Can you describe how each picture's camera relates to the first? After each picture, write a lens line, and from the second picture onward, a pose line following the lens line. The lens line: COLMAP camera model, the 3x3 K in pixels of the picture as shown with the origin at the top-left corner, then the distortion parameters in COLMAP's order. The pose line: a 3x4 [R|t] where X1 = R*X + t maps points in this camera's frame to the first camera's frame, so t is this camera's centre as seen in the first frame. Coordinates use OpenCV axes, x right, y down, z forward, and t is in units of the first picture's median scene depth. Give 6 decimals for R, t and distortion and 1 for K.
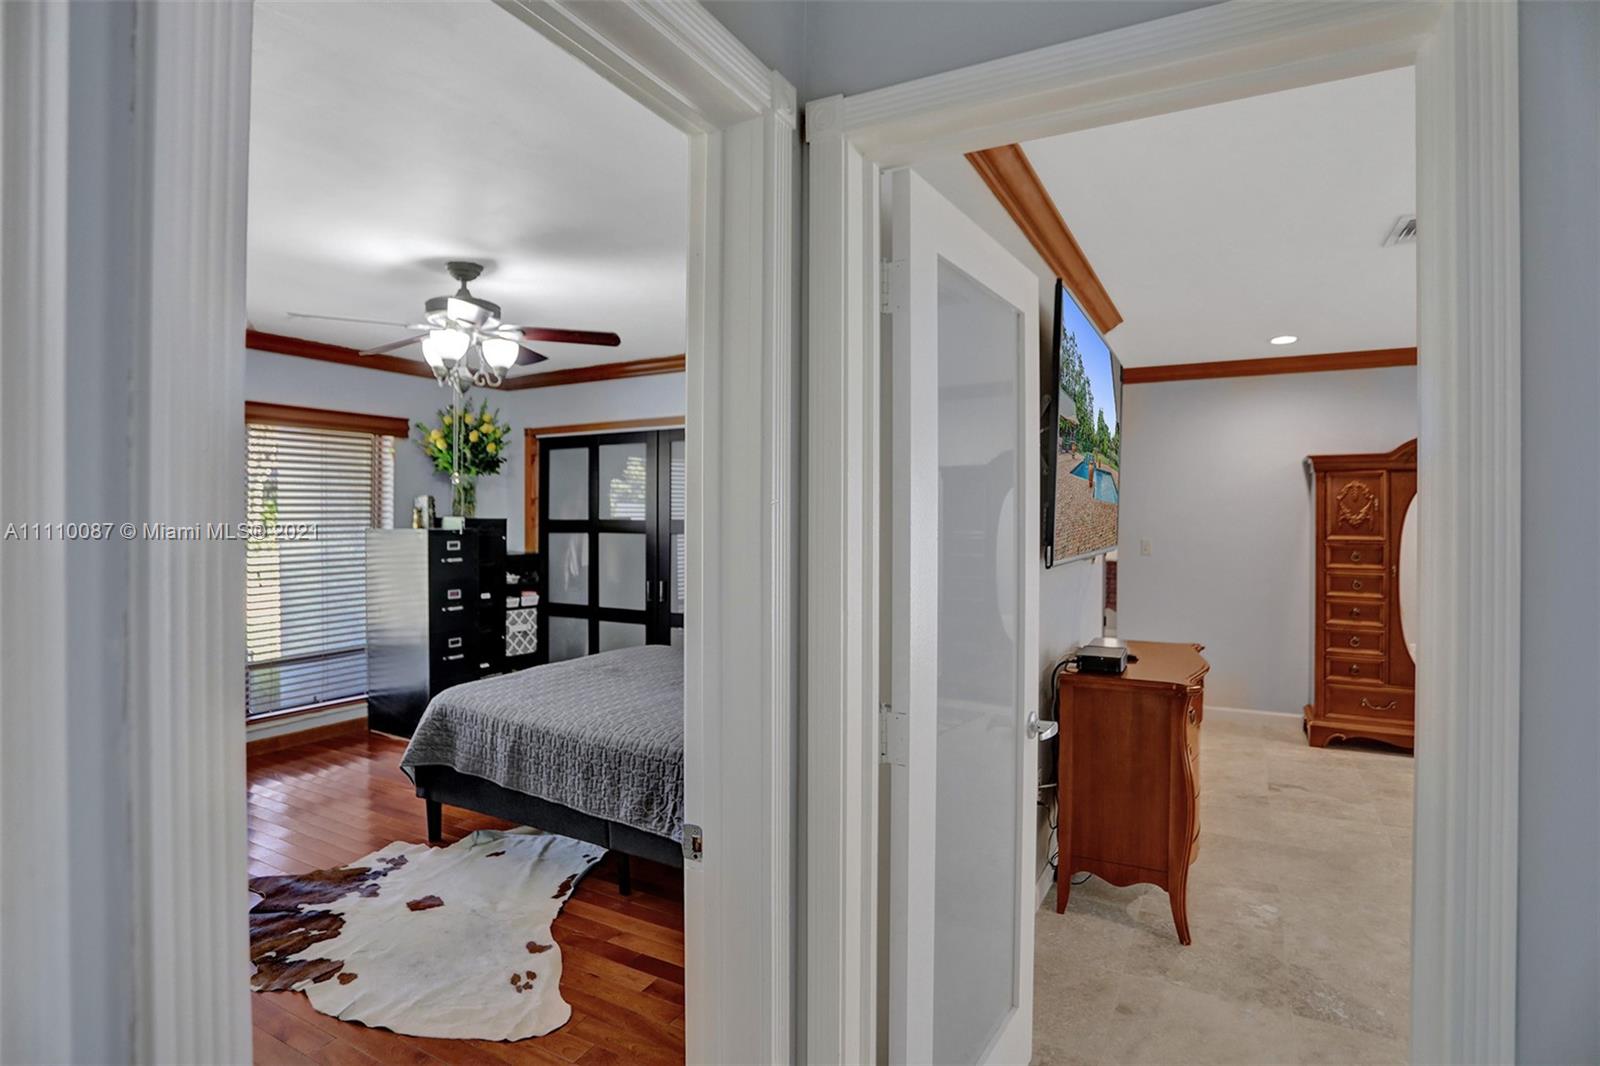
lens RADIAL K [[824.0, 0, 796.2], [0, 824.0, 515.6], [0, 0, 1]] dist [-0.075975, 0.036824]
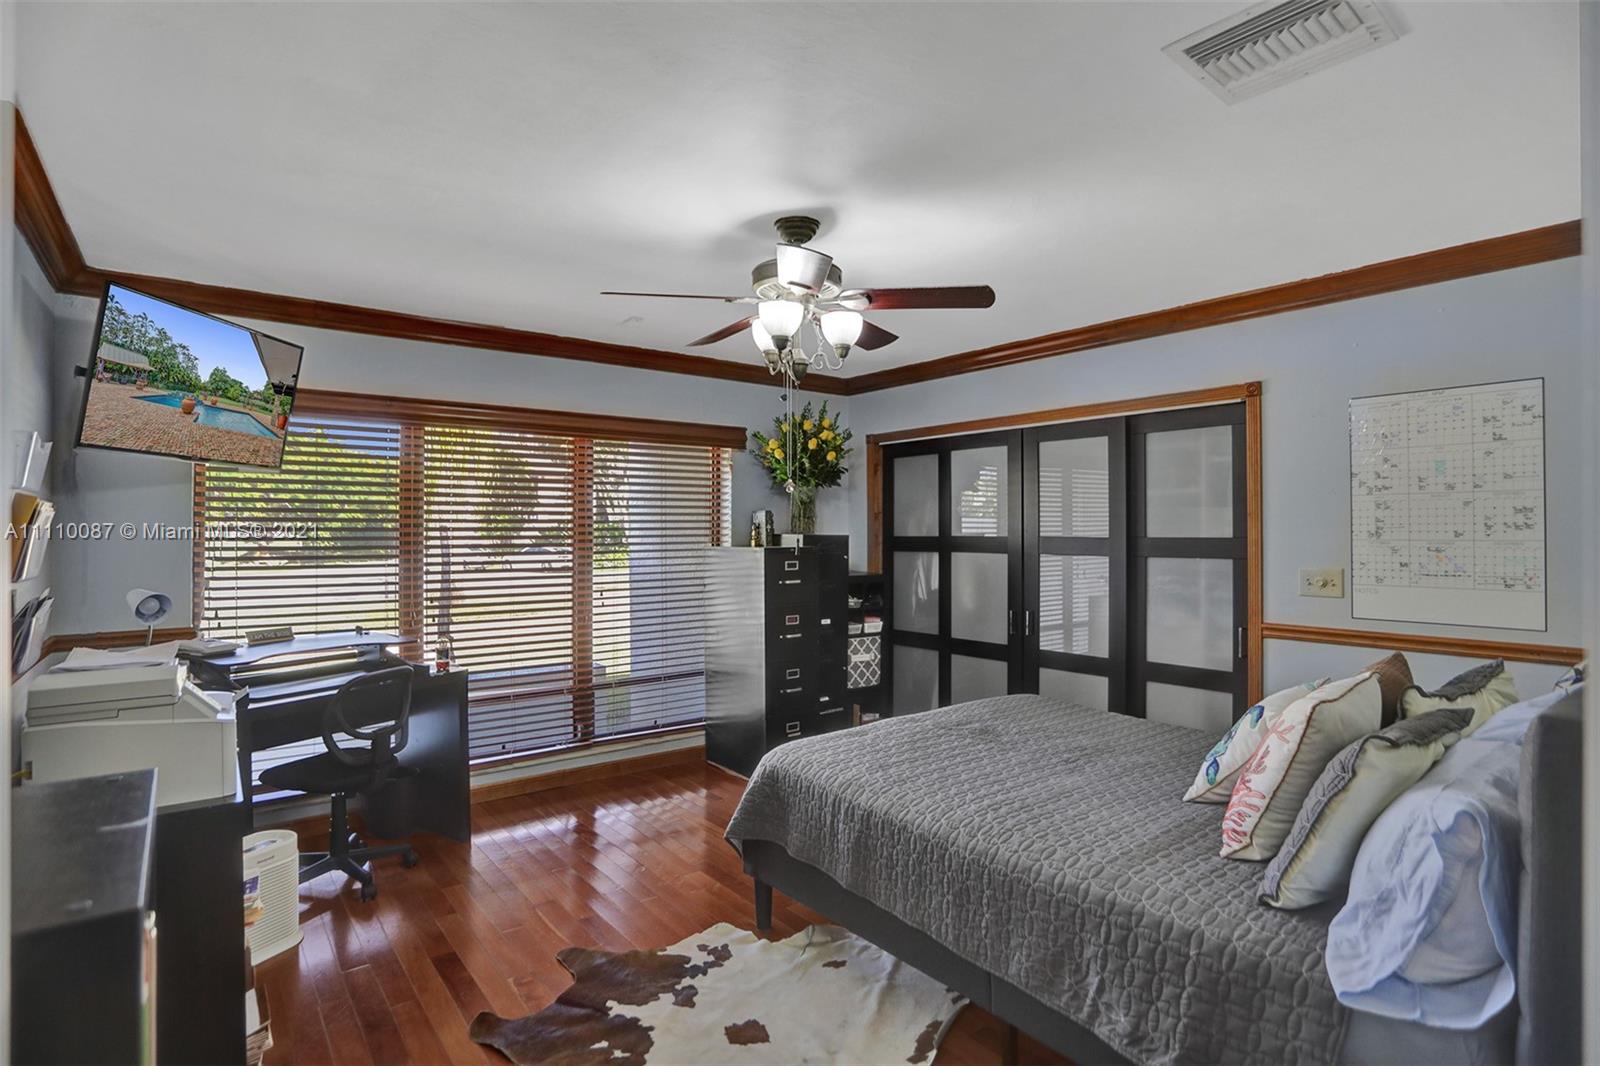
lens RADIAL K [[824.0, 0, 796.2], [0, 824.0, 515.6], [0, 0, 1]] dist [-0.075975, 0.036824]
pose [[0.920982, -0.010304, -0.389469, -0.067888], [0.002557, 0.999789, -0.020404, 0.000265], [0.389597, 0.017796, 0.920813, 0.179590]]
